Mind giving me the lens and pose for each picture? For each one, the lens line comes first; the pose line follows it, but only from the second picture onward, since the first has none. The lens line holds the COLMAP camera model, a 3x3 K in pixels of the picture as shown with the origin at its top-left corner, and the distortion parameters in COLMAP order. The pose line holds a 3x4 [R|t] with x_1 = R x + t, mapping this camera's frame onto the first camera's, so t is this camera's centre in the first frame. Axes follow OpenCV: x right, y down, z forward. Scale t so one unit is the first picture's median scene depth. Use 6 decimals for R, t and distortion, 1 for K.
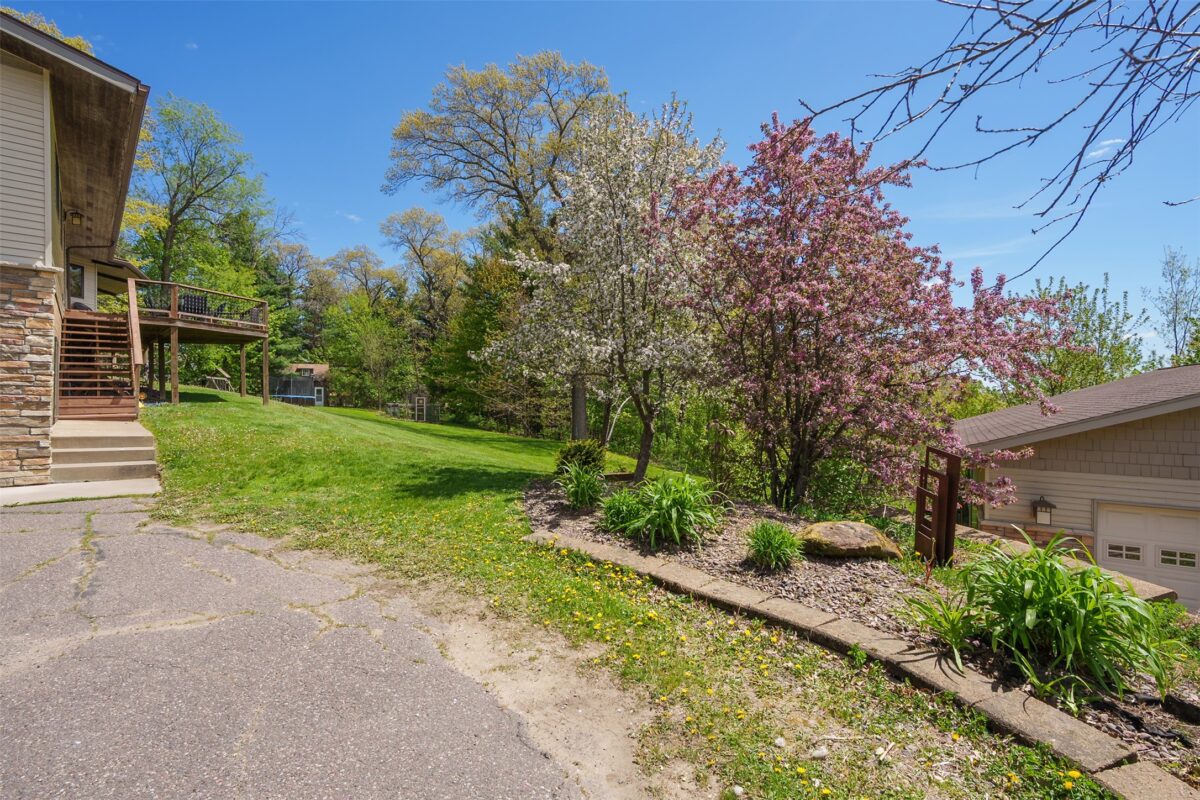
lens RADIAL K [[548.1, 0, 600.0], [0, 548.1, 400.0], [0, 0, 1]] dist [-0.000322, 0.000450]
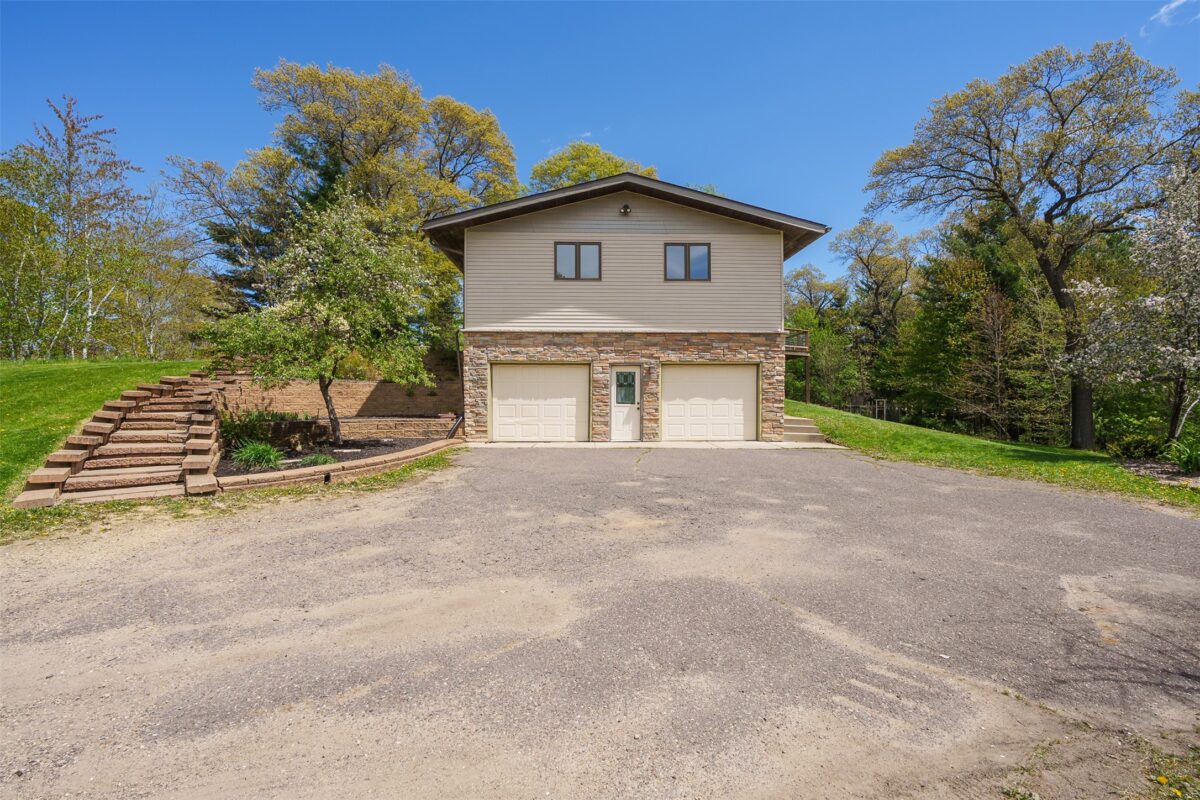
lens RADIAL K [[548.1, 0, 600.0], [0, 548.1, 400.0], [0, 0, 1]] dist [-0.000322, 0.000450]
pose [[0.760333, 0.000798, -0.649533, -0.041665], [-0.004447, 0.999982, -0.003977, 0.002661], [0.649518, 0.005913, 0.760323, -0.167878]]
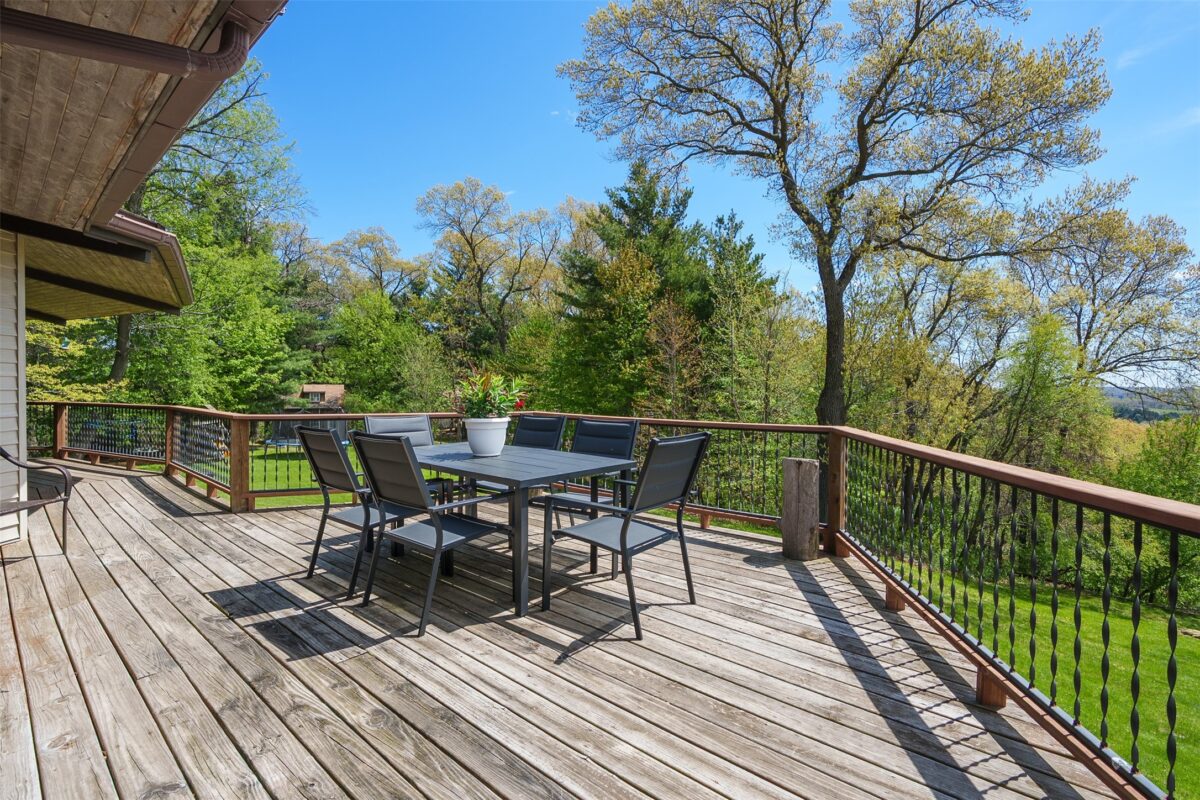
lens RADIAL K [[517.3, 0, 577.2], [0, 517.3, 388.8], [0, 0, 1]] dist [-0.000089, 0.000094]
pose [[0.994966, 0.006296, 0.100019, -0.308866], [-0.006668, 0.999972, 0.003387, -0.079250], [-0.099995, -0.004037, 0.994980, 0.334545]]
